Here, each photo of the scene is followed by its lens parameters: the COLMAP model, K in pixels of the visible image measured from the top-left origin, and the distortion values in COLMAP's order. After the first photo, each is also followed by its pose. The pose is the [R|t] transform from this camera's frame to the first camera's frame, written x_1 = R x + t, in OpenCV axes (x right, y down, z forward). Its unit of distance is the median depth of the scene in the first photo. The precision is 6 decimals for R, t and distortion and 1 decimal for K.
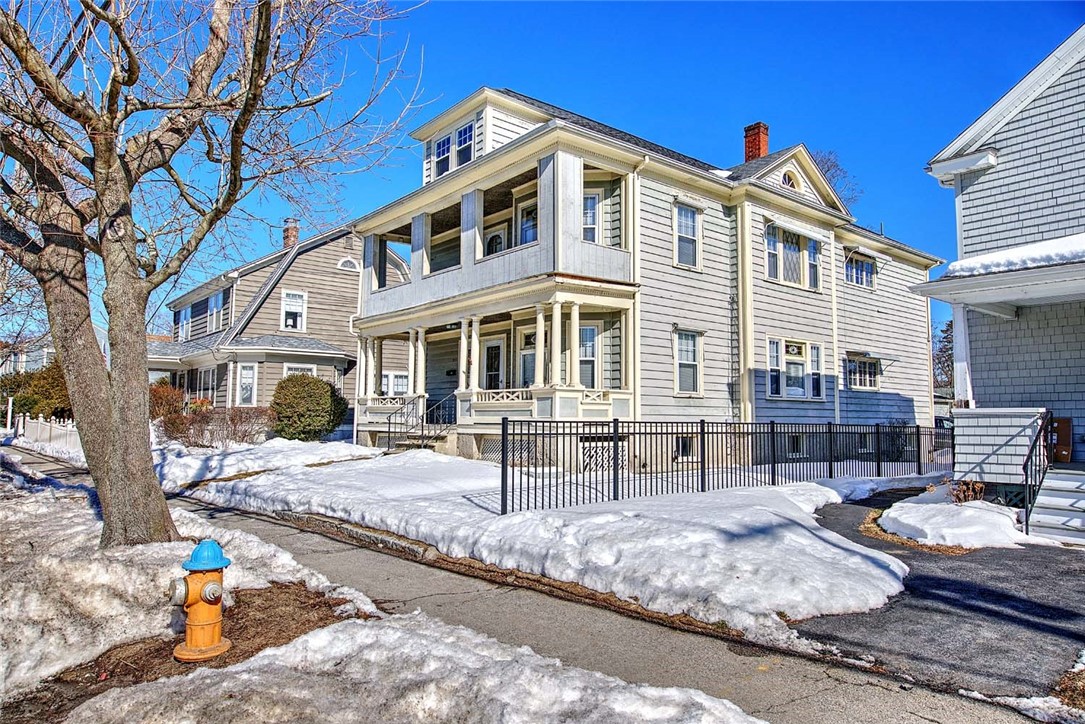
lens RADIAL K [[711.4, 0, 543.8], [0, 711.4, 355.3], [0, 0, 1]] dist [-0.006191, -0.000739]
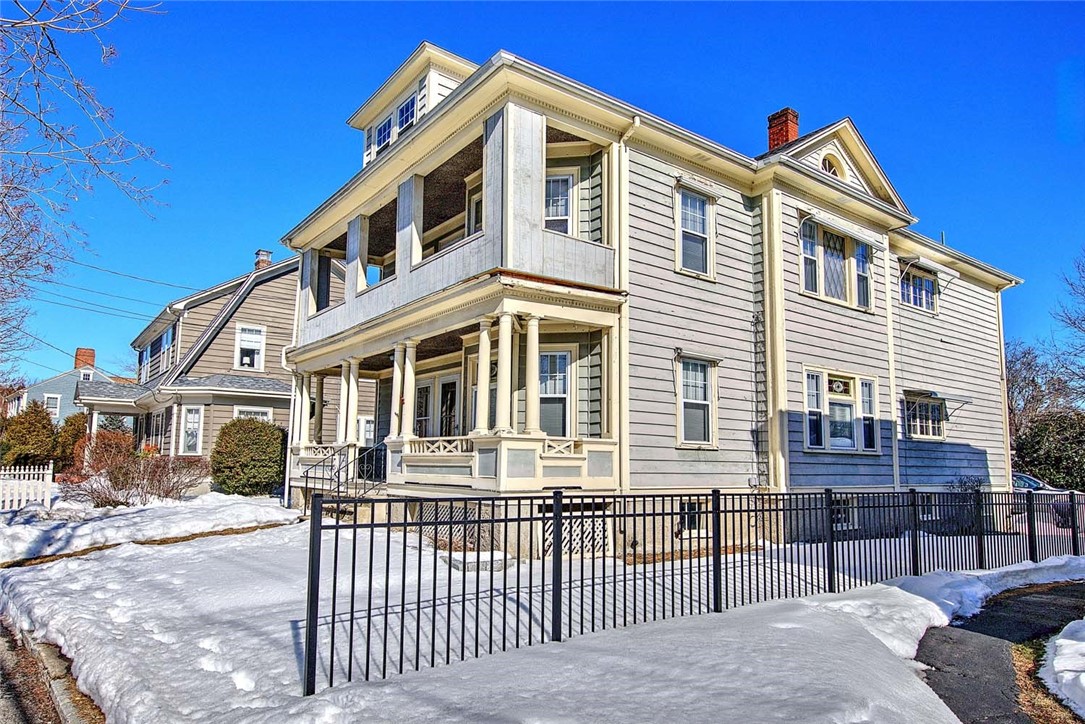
lens RADIAL K [[680.6, 0, 512.4], [0, 680.6, 389.6], [0, 0, 1]] dist [-0.000994, 0.001201]
pose [[0.997328, -0.000490, -0.073056, 0.060134], [-0.001017, 0.999787, -0.020592, 0.011531], [0.073051, 0.020611, 0.997115, 0.264616]]
